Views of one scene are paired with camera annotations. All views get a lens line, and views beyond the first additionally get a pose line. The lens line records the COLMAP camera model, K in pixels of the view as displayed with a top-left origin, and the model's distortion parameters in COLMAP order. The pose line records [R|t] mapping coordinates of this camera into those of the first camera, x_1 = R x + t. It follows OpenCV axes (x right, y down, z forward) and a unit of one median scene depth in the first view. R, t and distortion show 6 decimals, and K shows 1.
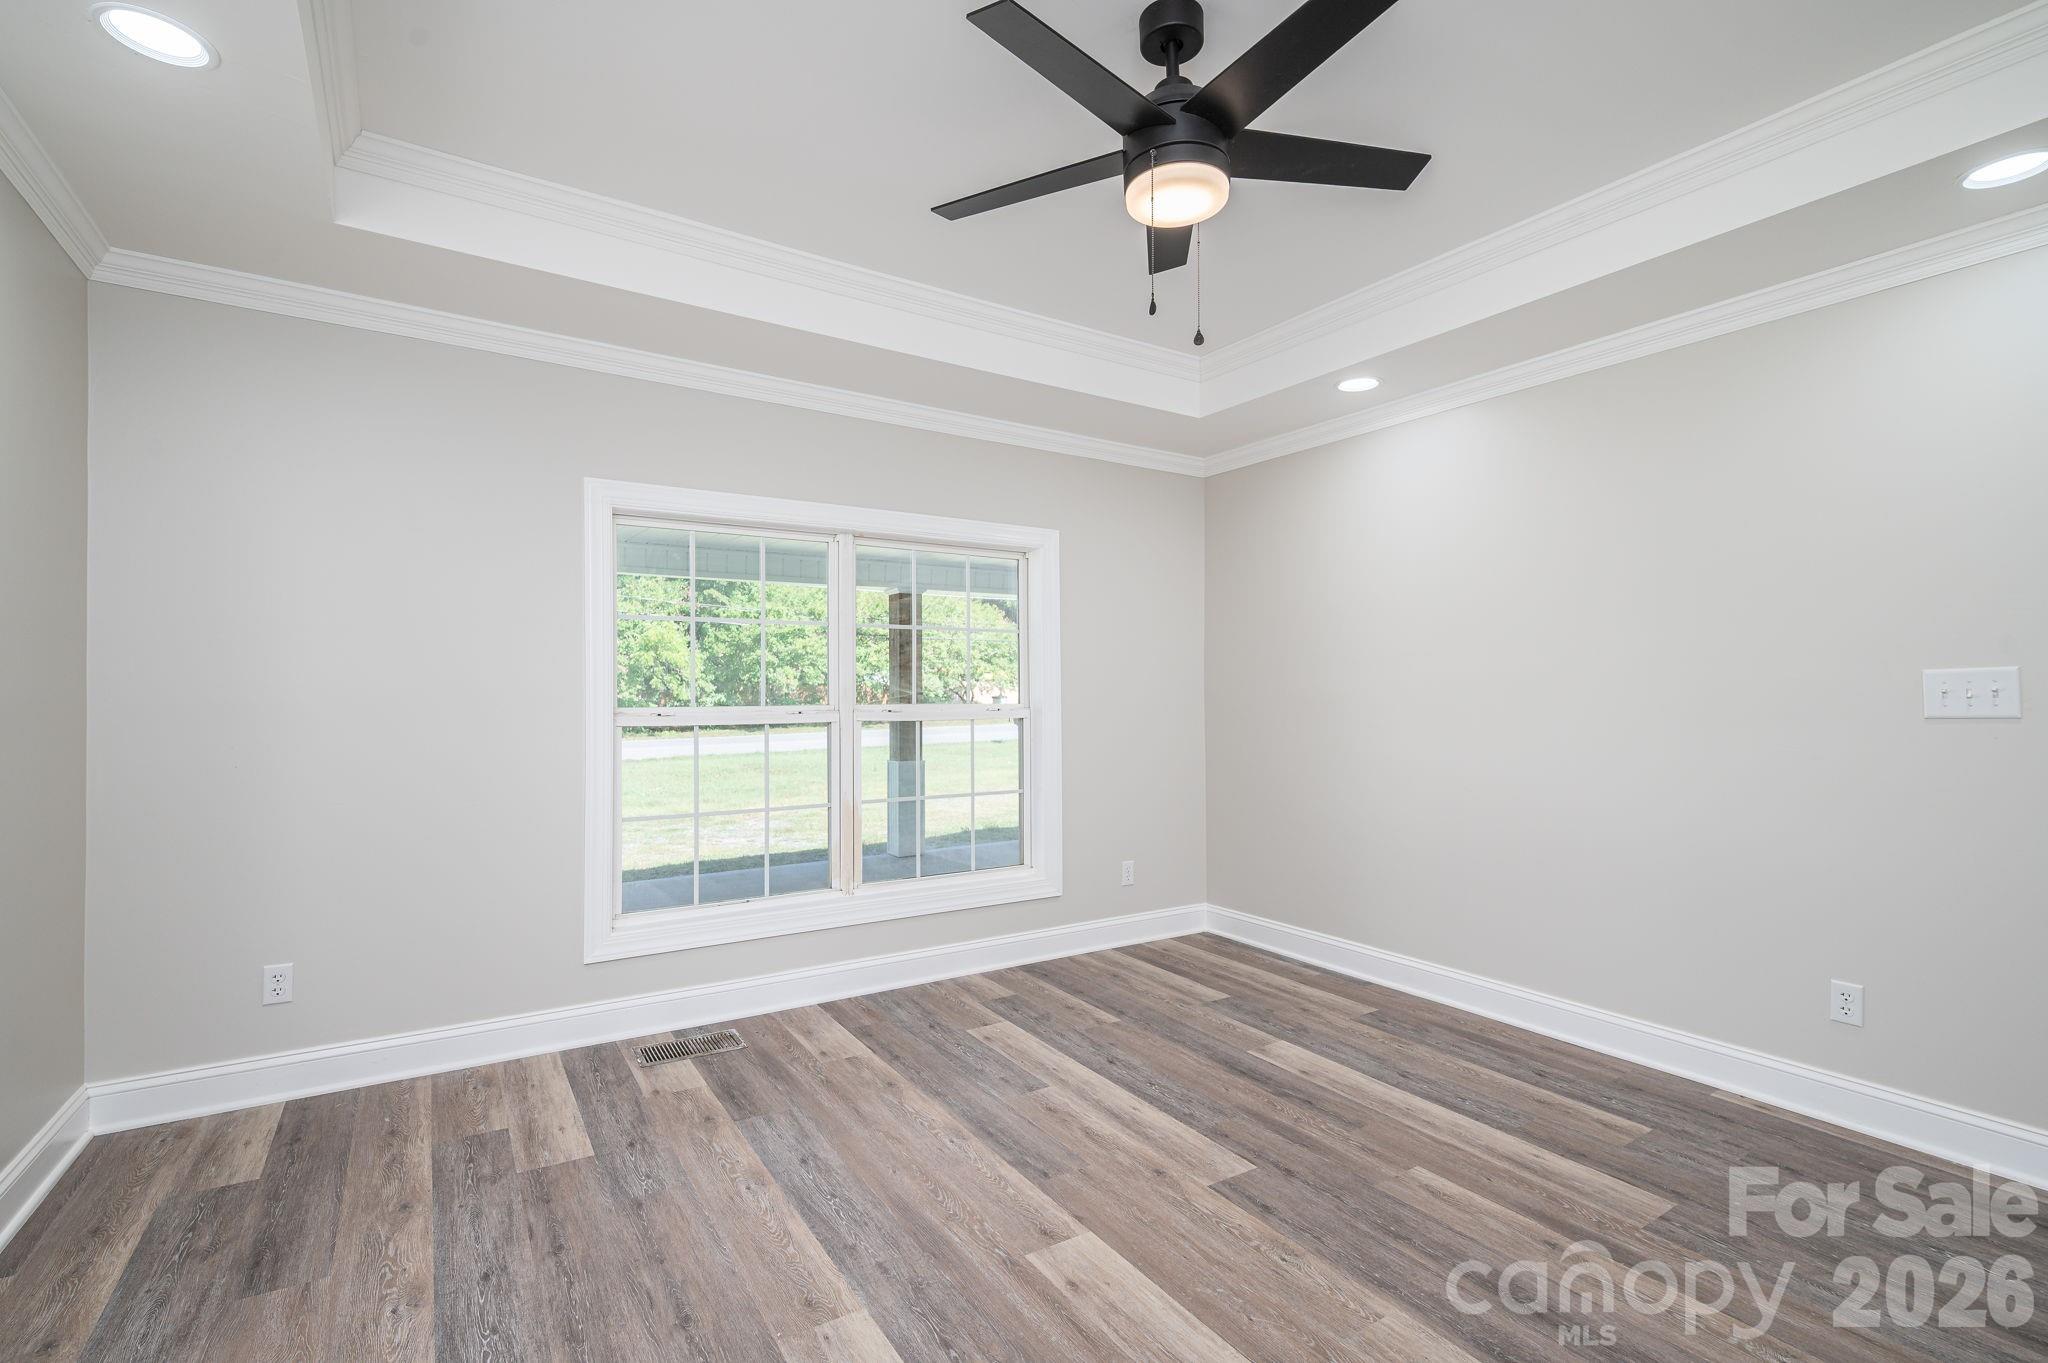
lens RADIAL K [[928.4, 0, 1019.0], [0, 928.4, 677.9], [0, 0, 1]] dist [-0.004563, -0.000987]
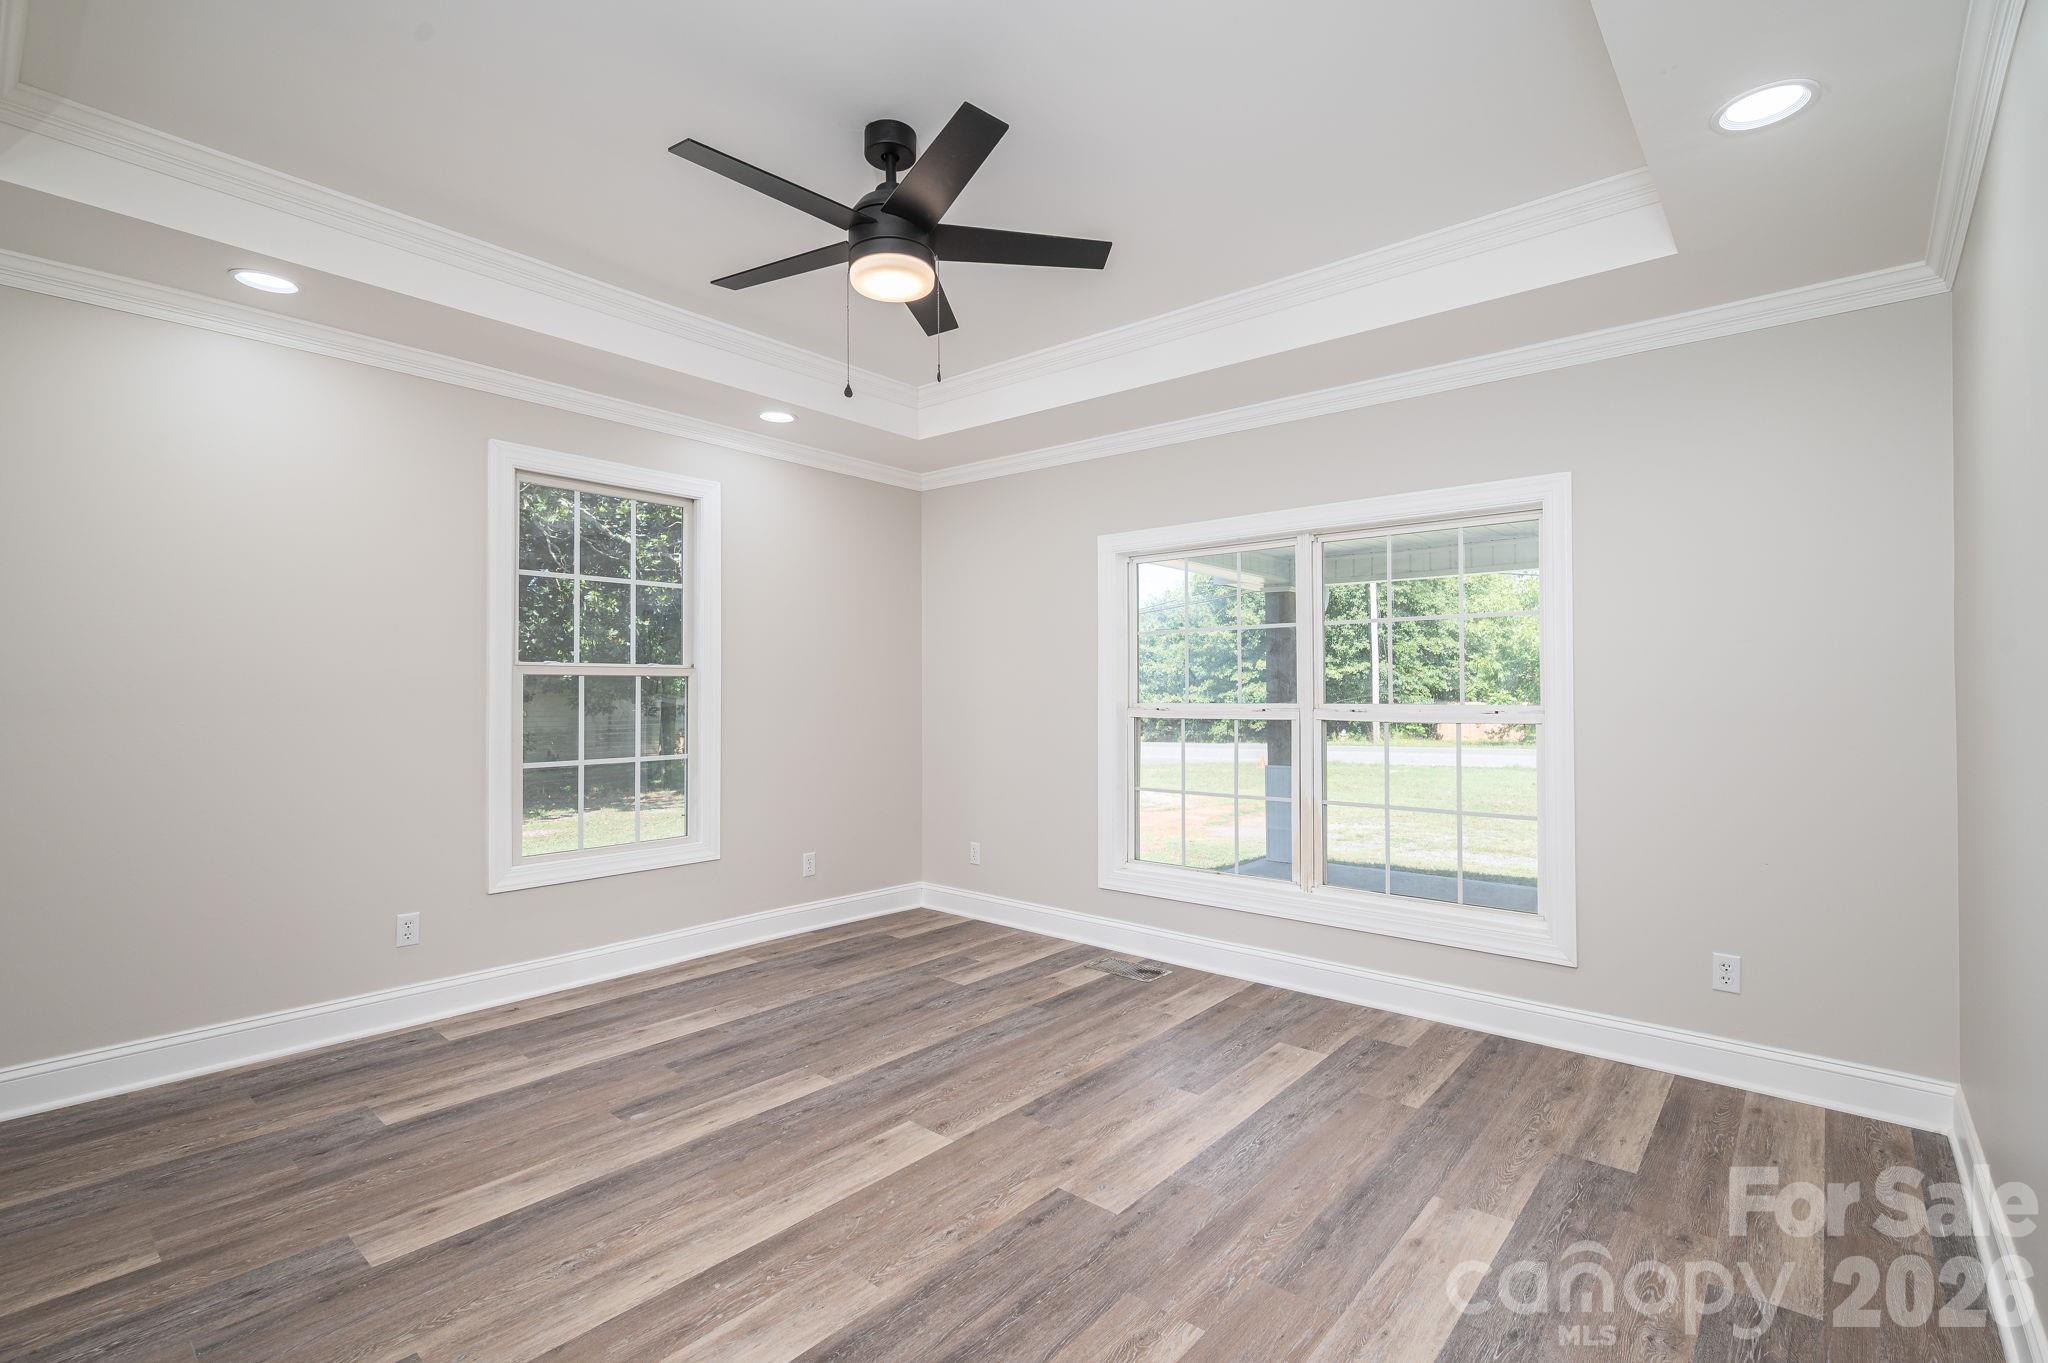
lens RADIAL K [[928.4, 0, 1018.2], [0, 928.4, 688.8], [0, 0, 1]] dist [-0.004563, -0.000987]
pose [[0.286636, -0.002720, -0.958036, 0.839329], [0.015644, 0.999876, 0.001841, 0.006892], [0.957912, -0.015516, 0.286643, 0.498524]]
